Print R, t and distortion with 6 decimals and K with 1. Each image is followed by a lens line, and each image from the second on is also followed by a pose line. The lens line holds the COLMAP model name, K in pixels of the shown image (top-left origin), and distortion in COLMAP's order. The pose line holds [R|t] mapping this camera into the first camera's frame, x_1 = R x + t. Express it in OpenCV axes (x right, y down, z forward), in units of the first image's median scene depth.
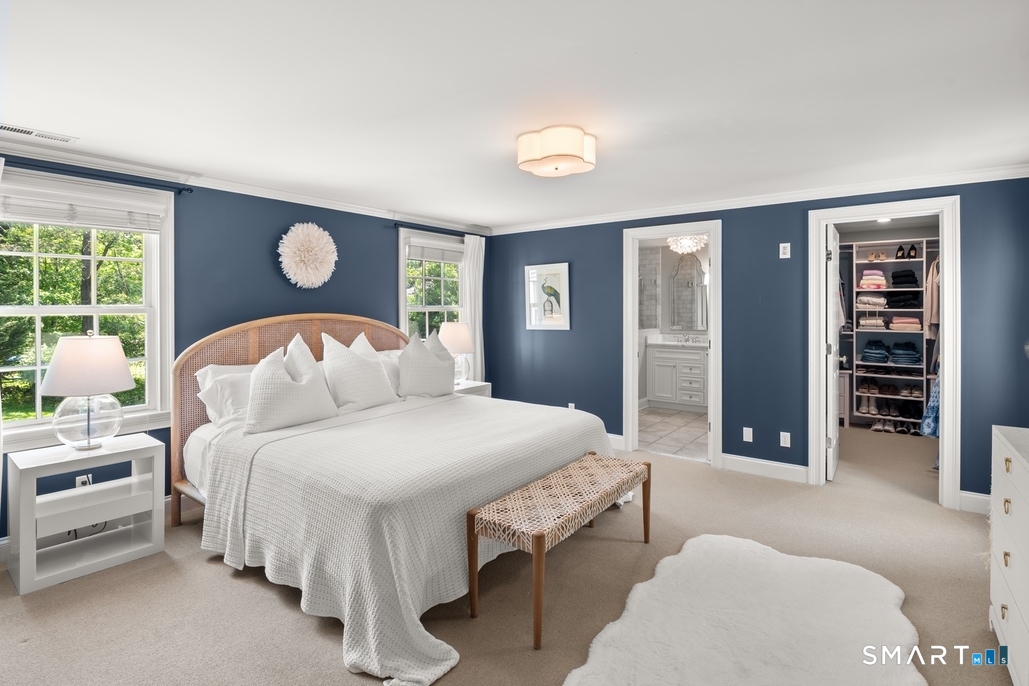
lens RADIAL K [[515.8, 0, 512.9], [0, 515.8, 305.6], [0, 0, 1]] dist [-0.000214, -0.000295]
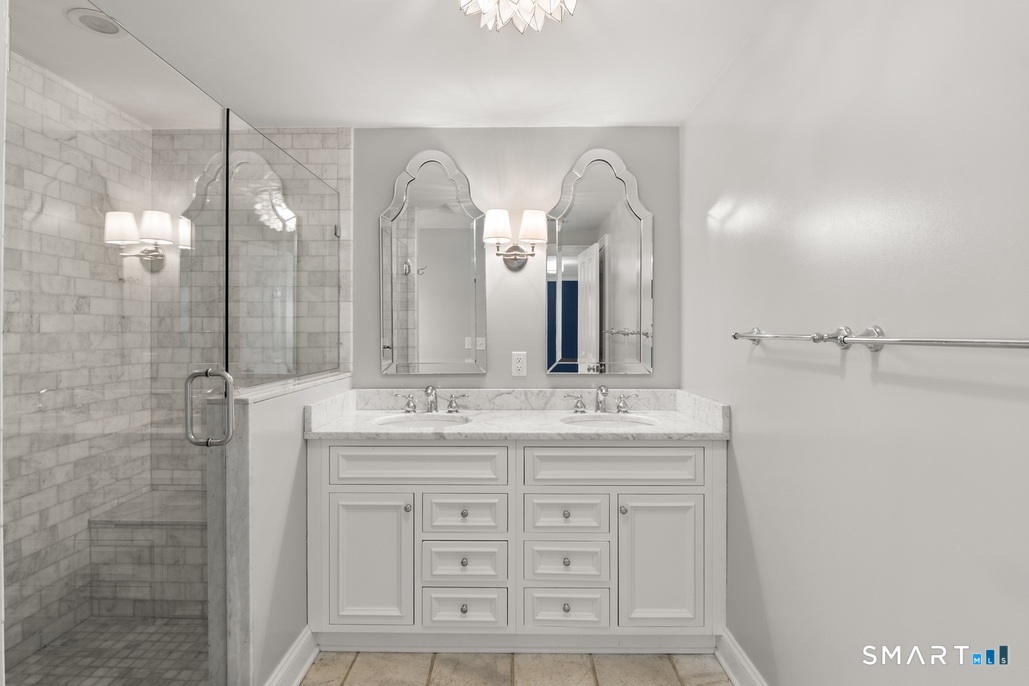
lens RADIAL K [[491.5, 0, 511.5], [0, 491.5, 334.4], [0, 0, 1]] dist [-0.001293, -0.000258]
pose [[0.798503, 0.000441, 0.601991, 0.150262], [-0.009071, 0.999895, 0.011299, 0.013003], [-0.601923, -0.014482, 0.798423, 0.579869]]
